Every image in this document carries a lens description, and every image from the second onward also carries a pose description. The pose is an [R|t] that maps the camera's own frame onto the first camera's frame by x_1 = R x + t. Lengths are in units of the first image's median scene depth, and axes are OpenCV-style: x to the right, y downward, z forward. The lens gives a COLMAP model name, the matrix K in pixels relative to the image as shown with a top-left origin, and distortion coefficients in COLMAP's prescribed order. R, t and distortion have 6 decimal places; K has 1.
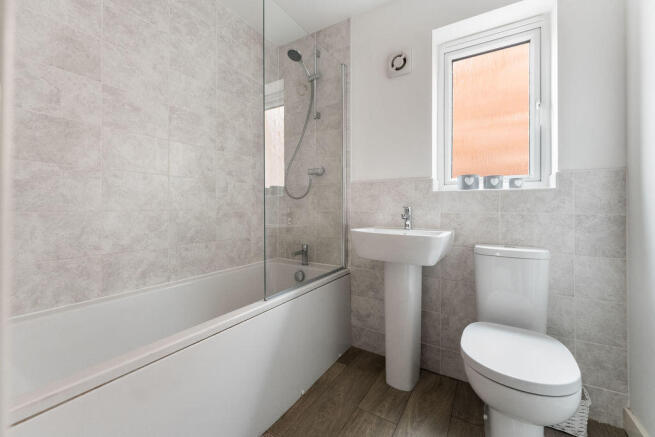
lens RADIAL K [[264.3, 0, 325.1], [0, 264.3, 207.7], [0, 0, 1]] dist [0.003956, -0.001382]
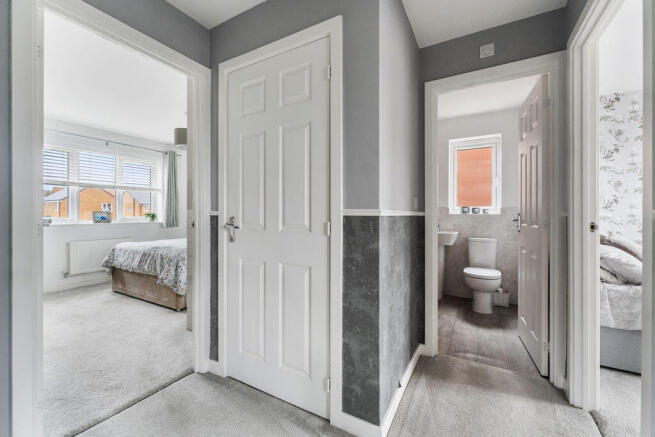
lens RADIAL K [[264.3, 0, 327.4], [0, 264.3, 214.7], [0, 0, 1]] dist [0.003956, -0.001382]
pose [[0.999203, 0.006317, 0.039406, -0.746602], [-0.006075, 0.999962, -0.006247, -0.039439], [-0.039444, 0.006003, 0.999204, -1.249756]]
